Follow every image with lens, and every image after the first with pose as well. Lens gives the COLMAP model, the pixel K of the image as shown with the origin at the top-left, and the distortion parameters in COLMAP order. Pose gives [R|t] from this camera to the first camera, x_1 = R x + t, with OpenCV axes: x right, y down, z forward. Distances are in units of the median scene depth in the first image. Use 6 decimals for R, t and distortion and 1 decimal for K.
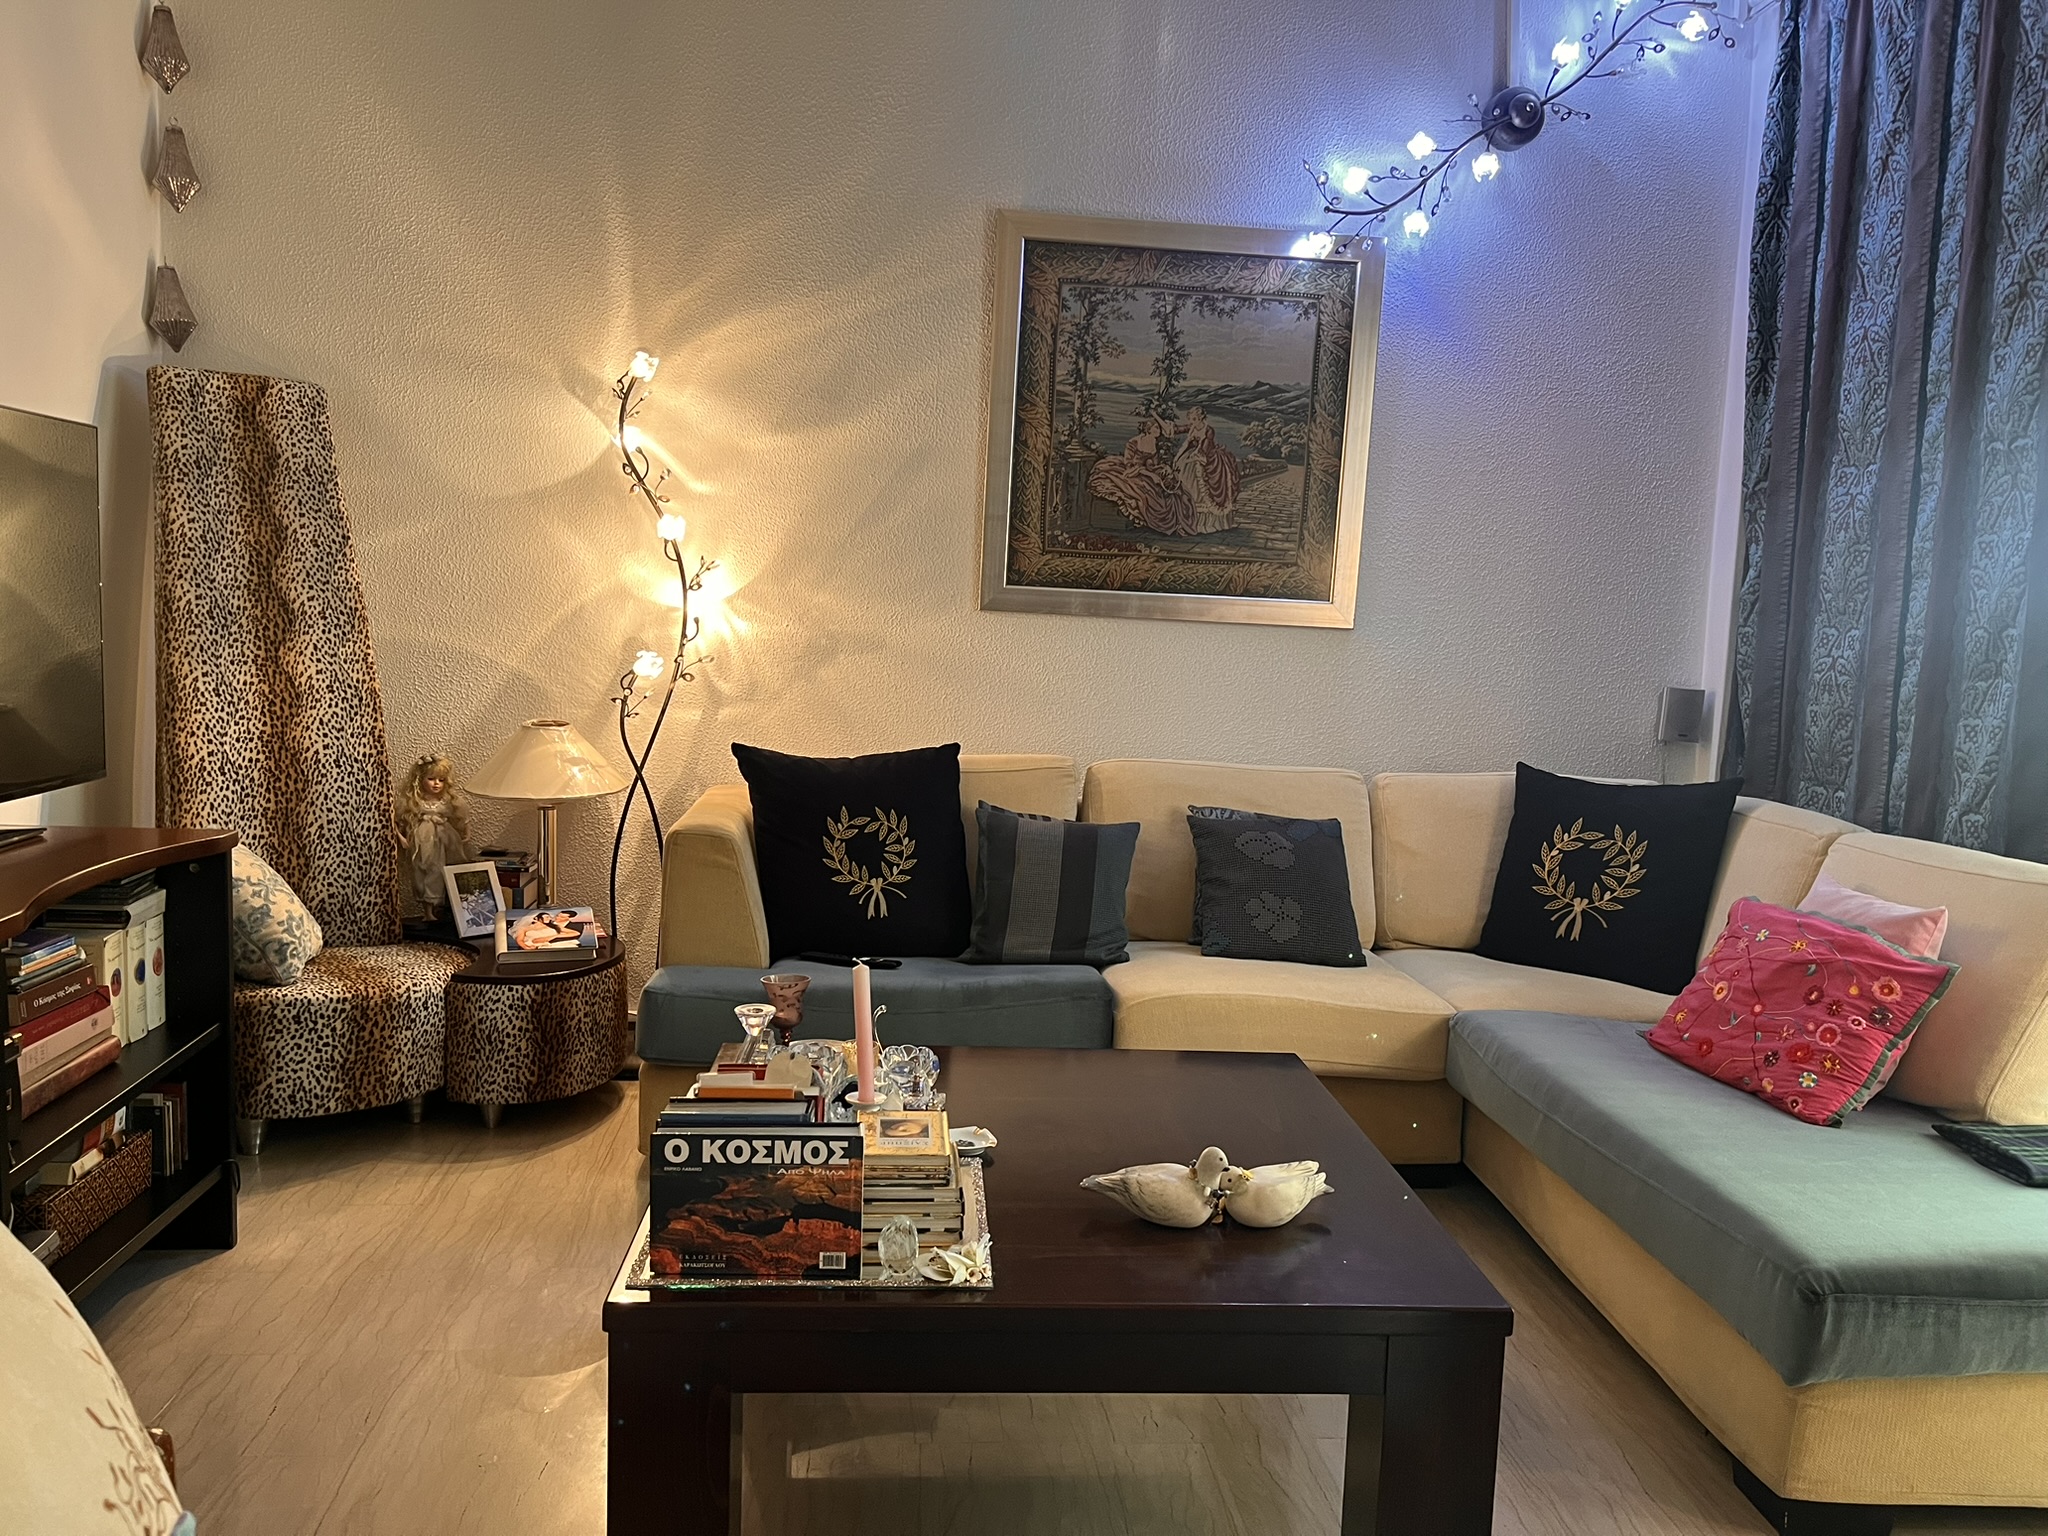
lens RADIAL K [[1553.1, 0, 1029.8], [0, 1553.1, 773.3], [0, 0, 1]] dist [0.016818, -0.004985]
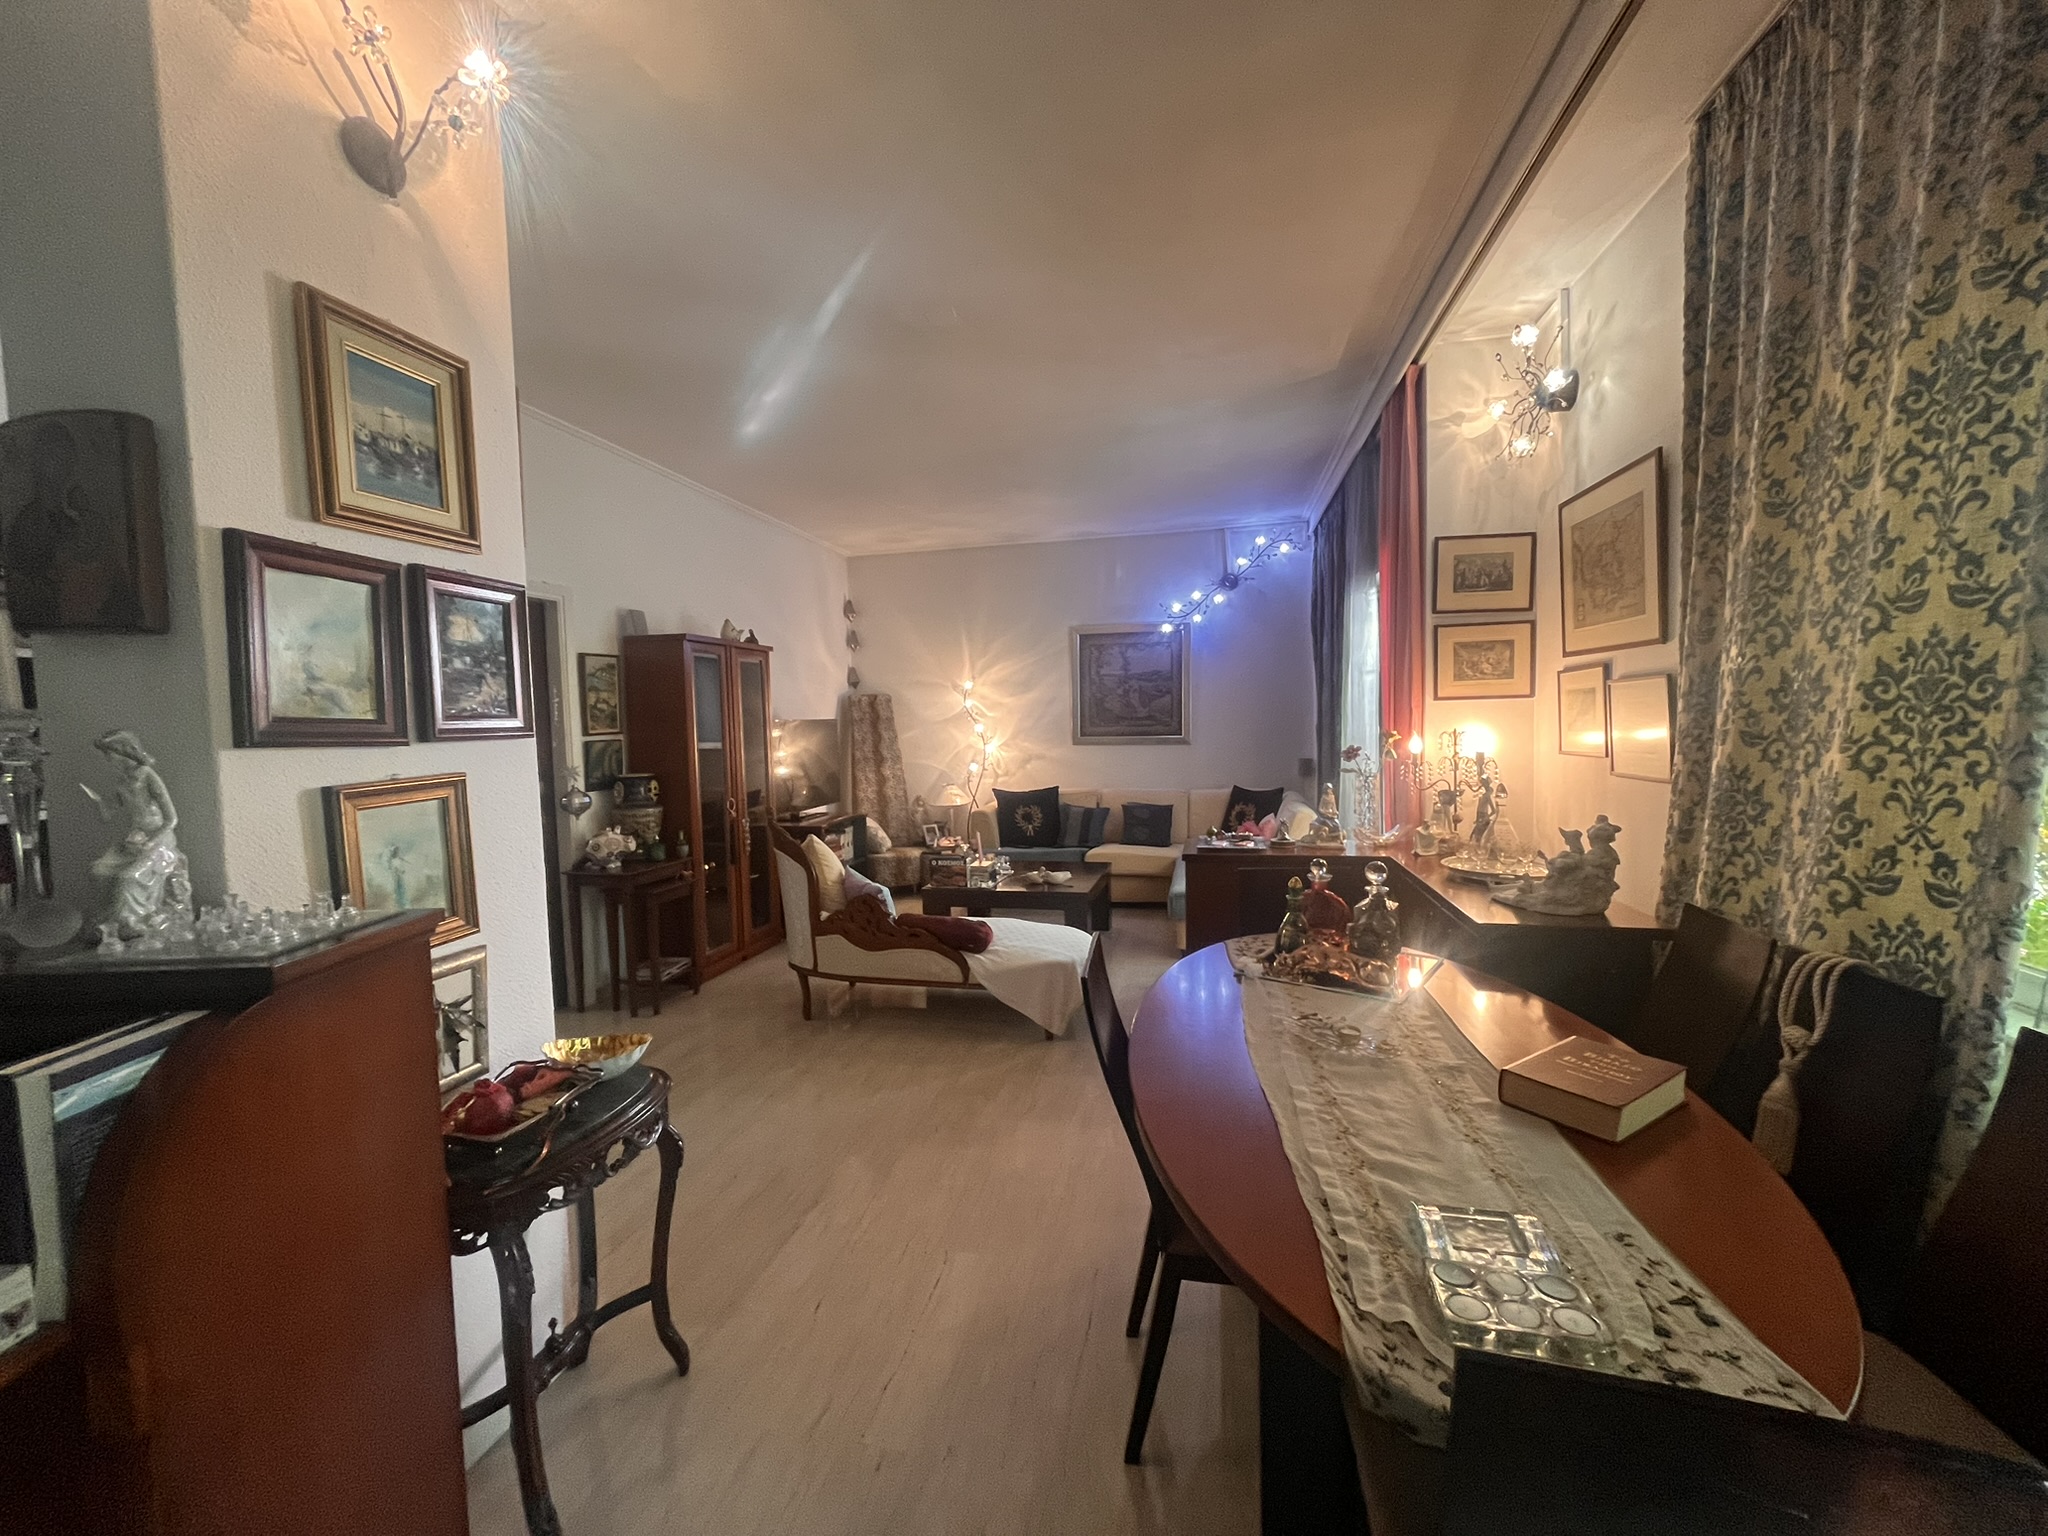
lens RADIAL K [[830.5, 0, 1024.9], [0, 830.5, 757.5], [0, 0, 1]] dist [-0.004225, -0.000129]
pose [[0.950670, -0.048209, -0.306435, 0.440167], [0.031554, 0.997755, -0.059077, 0.023417], [0.308595, 0.046494, 0.950056, -0.753583]]
